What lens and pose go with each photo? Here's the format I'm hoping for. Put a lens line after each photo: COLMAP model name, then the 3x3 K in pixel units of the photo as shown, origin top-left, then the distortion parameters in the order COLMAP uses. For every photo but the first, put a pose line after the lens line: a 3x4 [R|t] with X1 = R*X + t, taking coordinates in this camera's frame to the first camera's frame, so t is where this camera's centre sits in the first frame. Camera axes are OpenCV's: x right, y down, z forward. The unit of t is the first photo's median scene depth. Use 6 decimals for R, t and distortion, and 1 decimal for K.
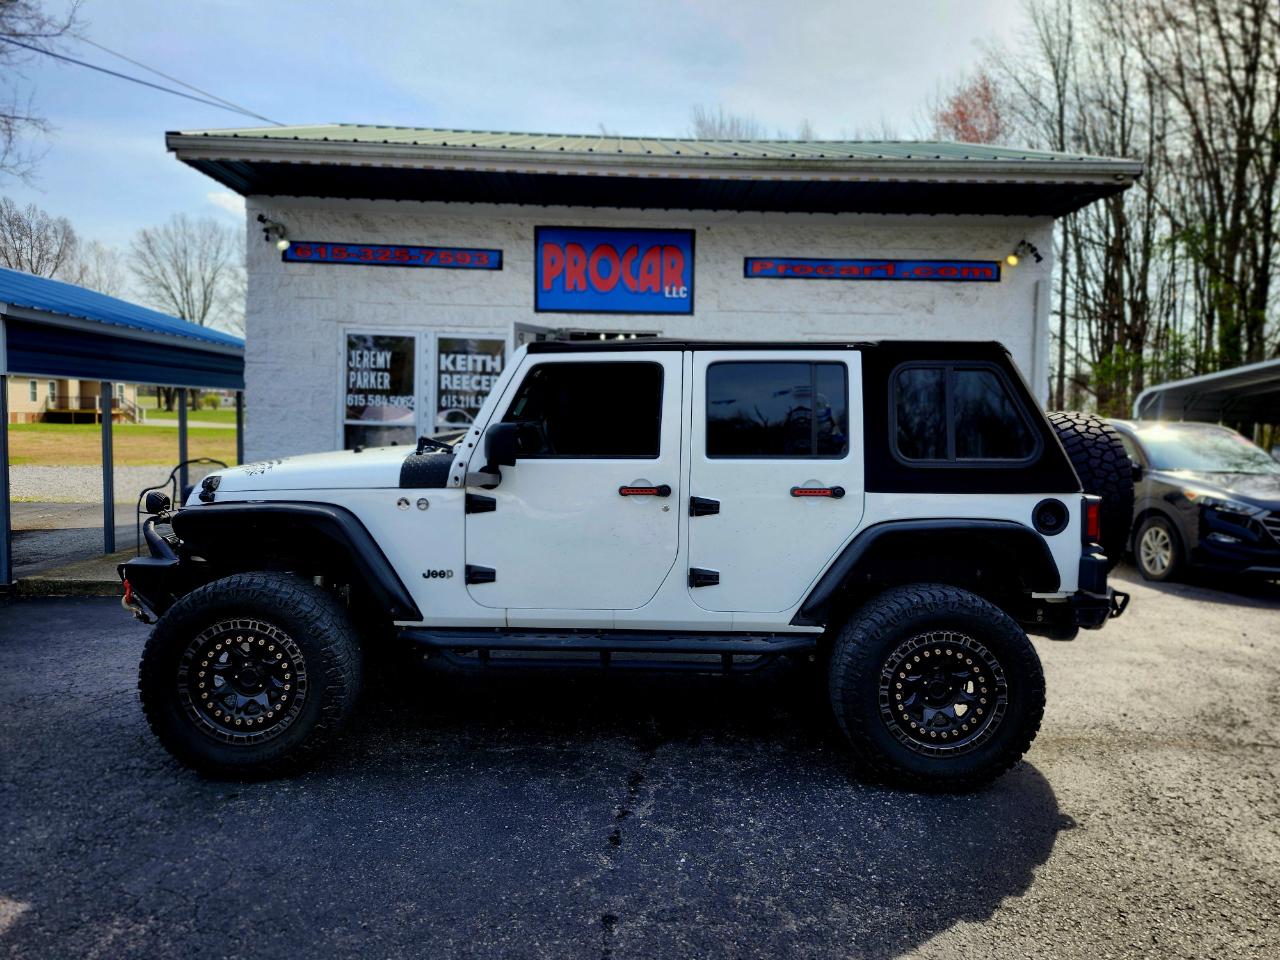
lens RADIAL K [[836.3, 0, 645.9], [0, 836.3, 480.5], [0, 0, 1]] dist [0.024096, -0.017825]
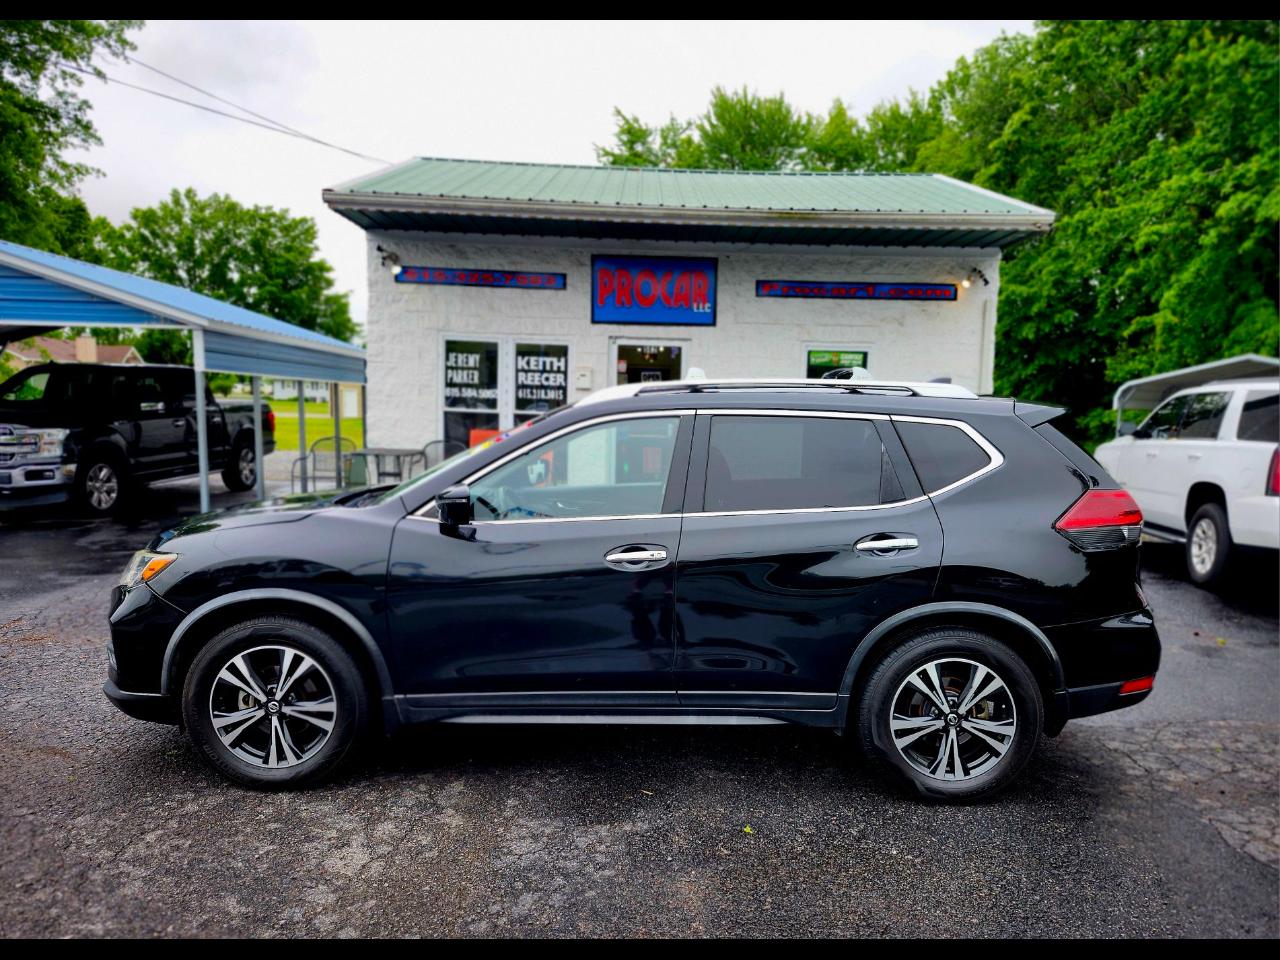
lens RADIAL K [[929.9, 0, 668.5], [0, 929.9, 546.8], [0, 0, 1]] dist [0.026585, -0.004295]
pose [[0.999980, 0.005200, 0.003538, -0.018439], [-0.005441, 0.997393, 0.071956, 0.035978], [-0.003155, -0.071974, 0.997402, -0.442387]]
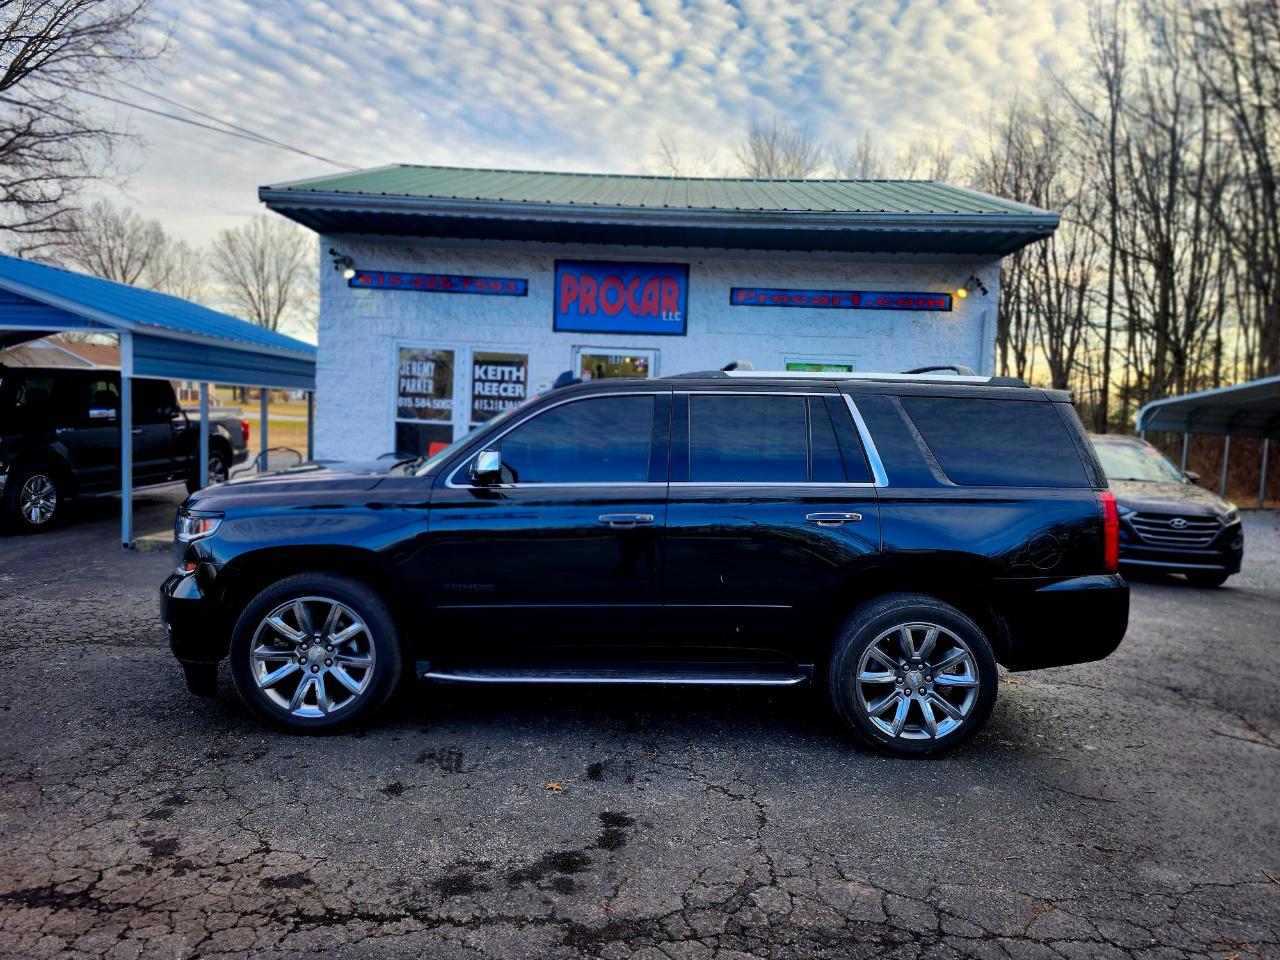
lens RADIAL K [[858.5, 0, 662.1], [0, 858.5, 484.5], [0, 0, 1]] dist [0.026140, -0.002690]
pose [[0.997843, 0.025802, -0.060364, 0.101713], [-0.025683, 0.999666, 0.002748, 0.009888], [0.060415, -0.001191, 0.998173, -0.216003]]
